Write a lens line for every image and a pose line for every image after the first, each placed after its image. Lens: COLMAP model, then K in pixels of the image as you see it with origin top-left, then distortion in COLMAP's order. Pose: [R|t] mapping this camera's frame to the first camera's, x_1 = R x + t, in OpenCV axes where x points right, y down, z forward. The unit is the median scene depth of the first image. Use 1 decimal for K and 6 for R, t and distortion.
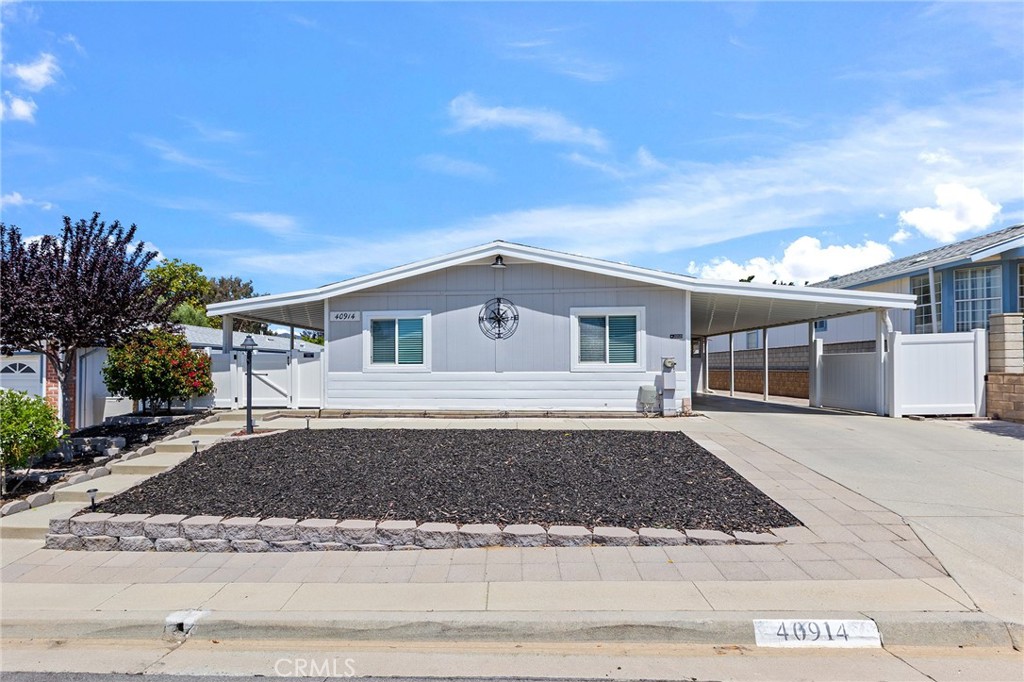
lens RADIAL K [[457.1, 0, 511.7], [0, 457.1, 361.6], [0, 0, 1]] dist [-0.000474, -0.000126]
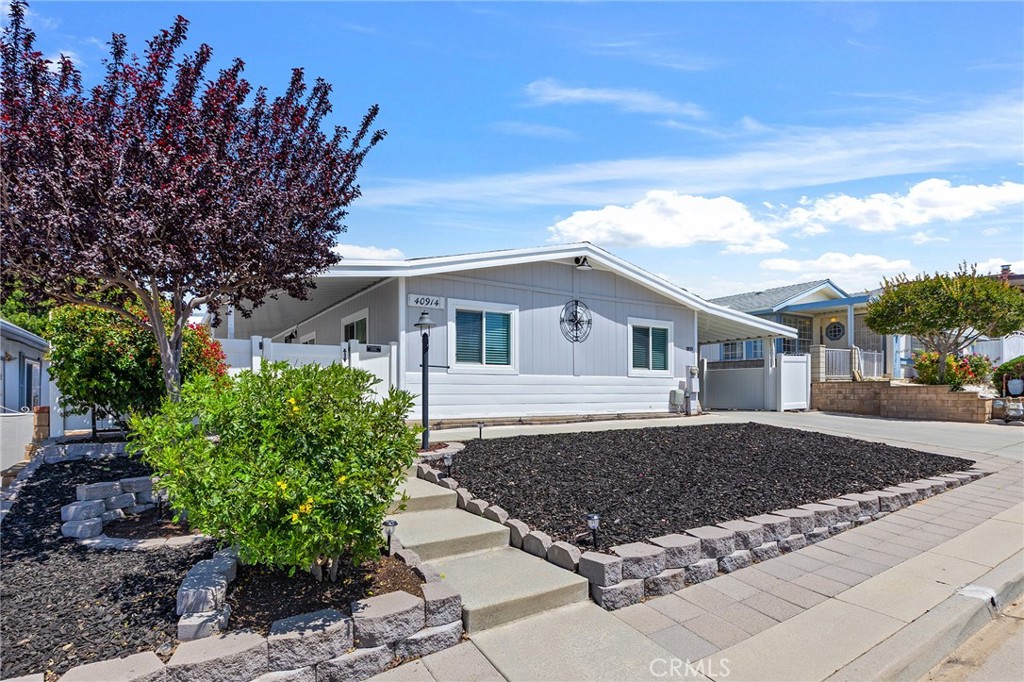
lens RADIAL K [[462.2, 0, 513.9], [0, 462.2, 387.9], [0, 0, 1]] dist [0.000929, 0.000094]
pose [[0.823789, 0.004445, 0.566879, -0.699678], [-0.006756, 0.999975, 0.001977, 0.047446], [-0.566856, -0.005459, 0.823799, 0.259458]]
